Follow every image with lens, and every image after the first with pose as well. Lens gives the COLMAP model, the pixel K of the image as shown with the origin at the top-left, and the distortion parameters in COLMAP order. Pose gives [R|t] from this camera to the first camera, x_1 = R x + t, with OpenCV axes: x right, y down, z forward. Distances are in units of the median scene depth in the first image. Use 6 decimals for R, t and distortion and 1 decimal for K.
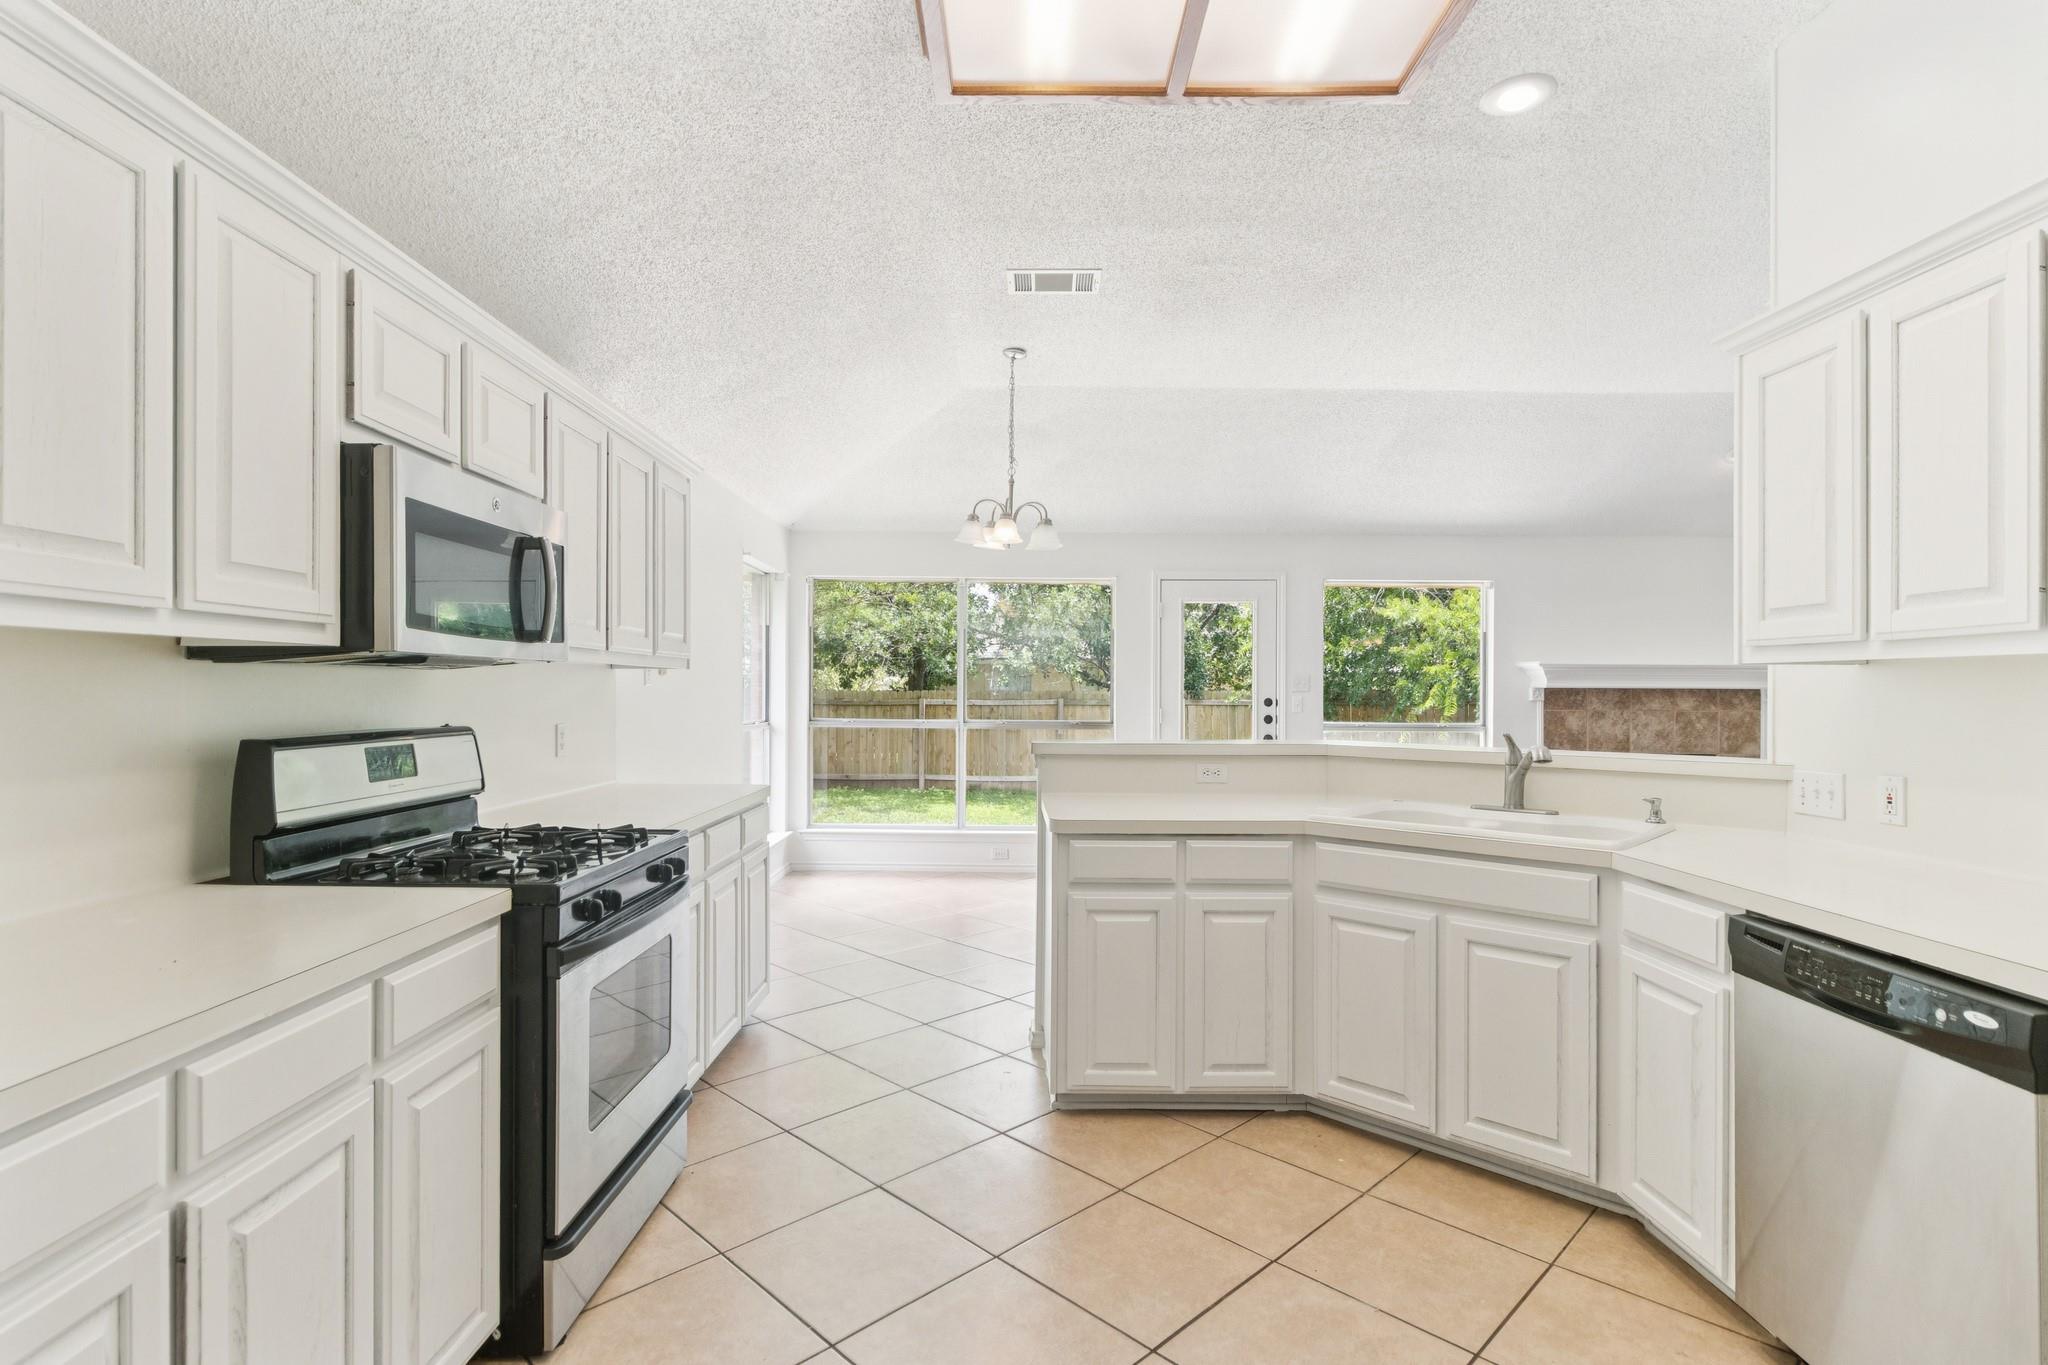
lens RADIAL K [[986.2, 0, 1024.0], [0, 986.2, 682.5], [0, 0, 1]] dist [0.000870, 0.000027]
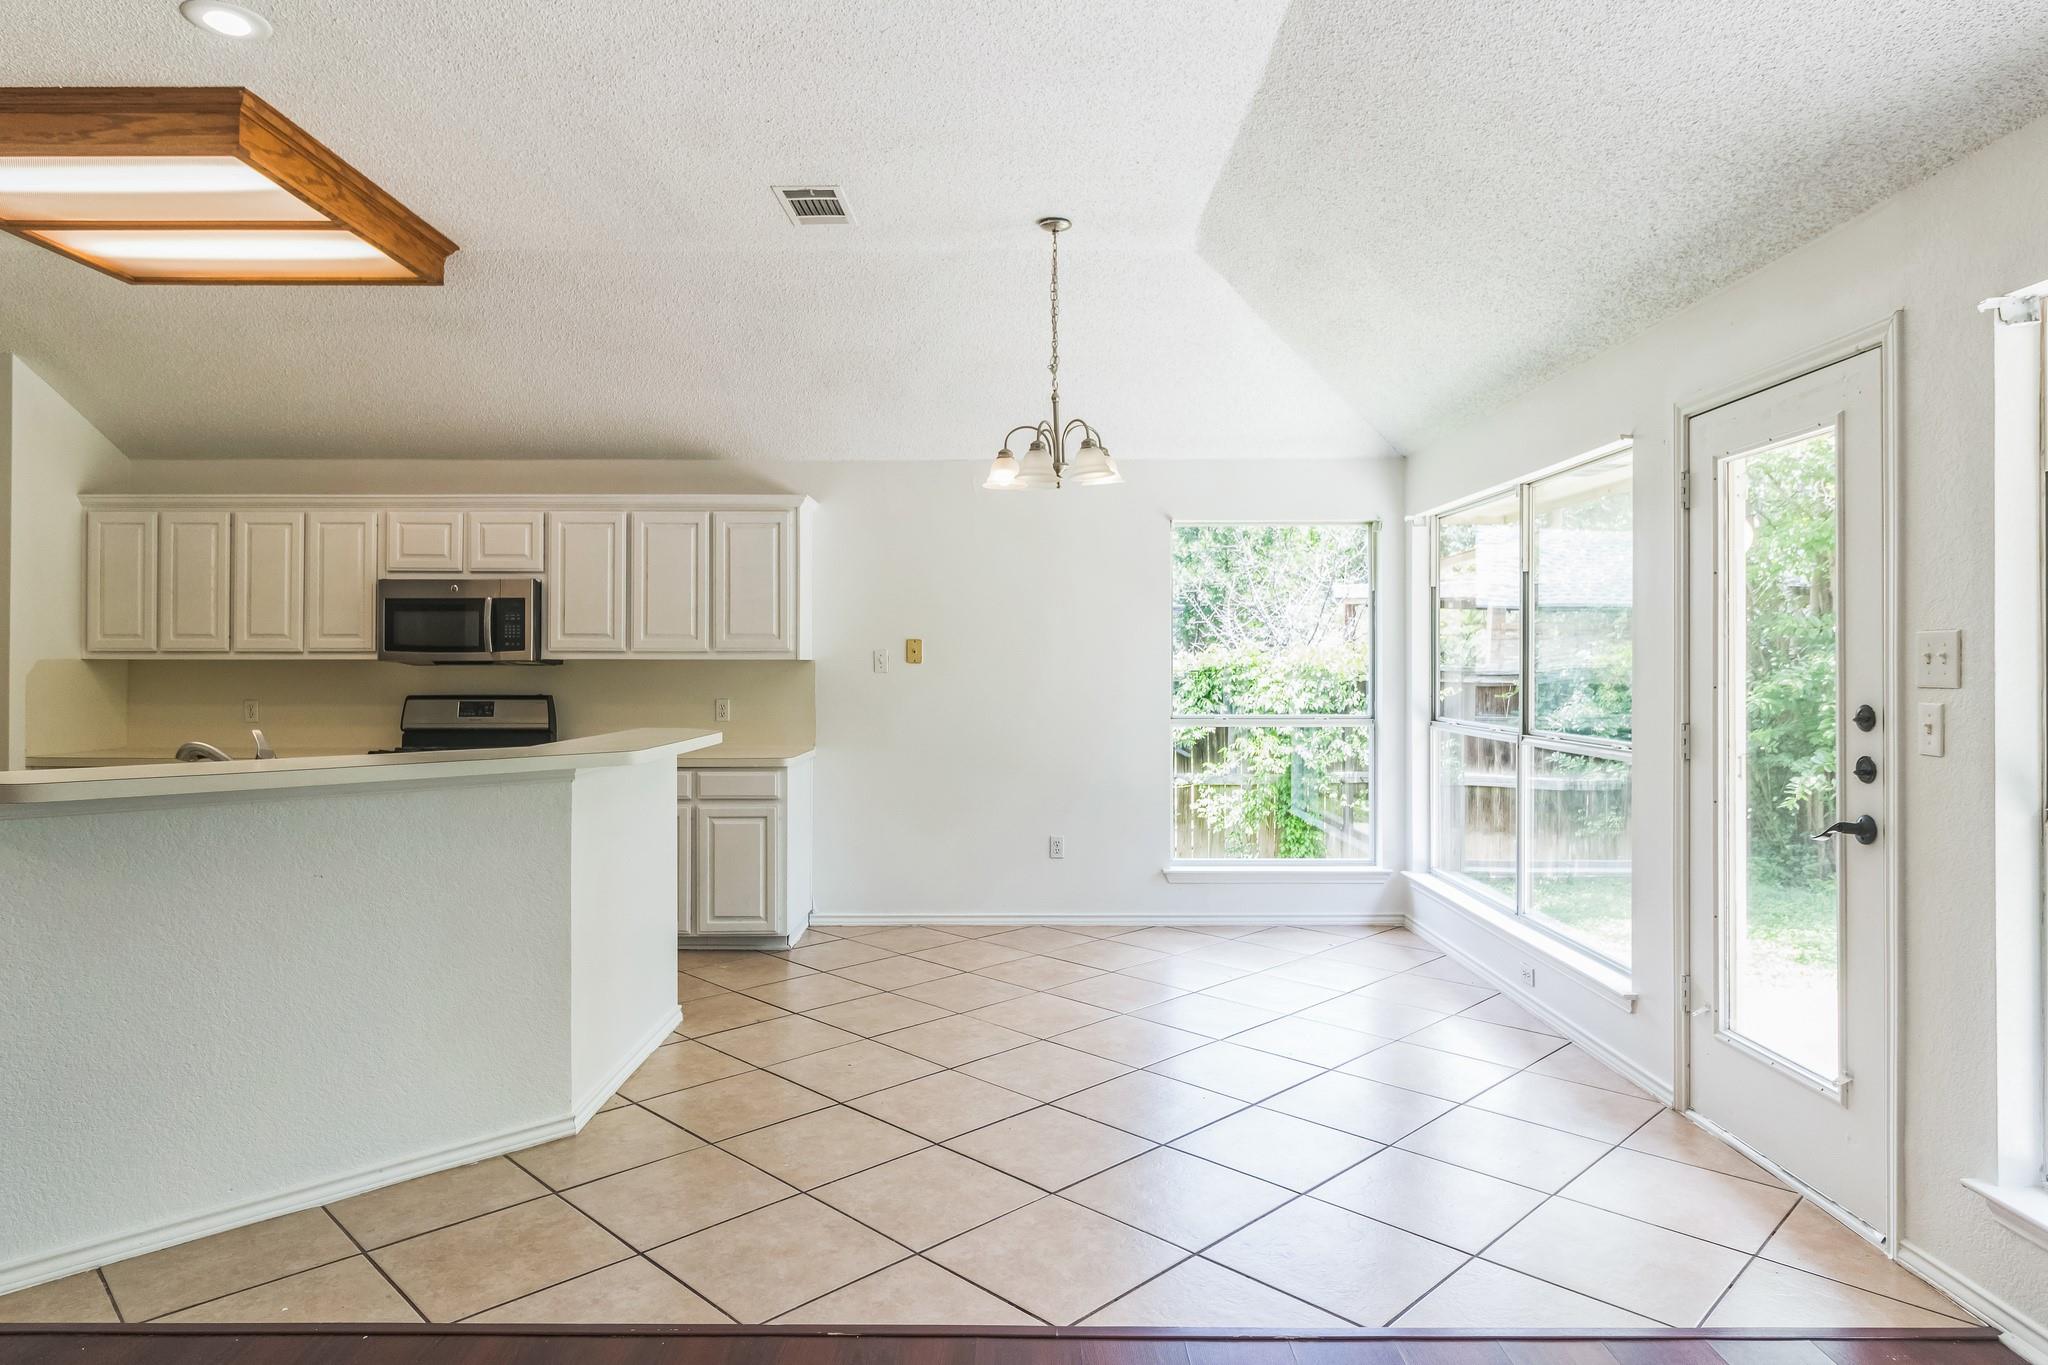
lens RADIAL K [[1171.4, 0, 1024.0], [0, 1171.4, 682.5], [0, 0, 1]] dist [-0.000328, 0.000003]
pose [[-0.007151, 0.004883, -0.999963, 0.644353], [0.005649, 0.999972, 0.004842, 0.004614], [0.999958, -0.005615, -0.007179, 0.723852]]
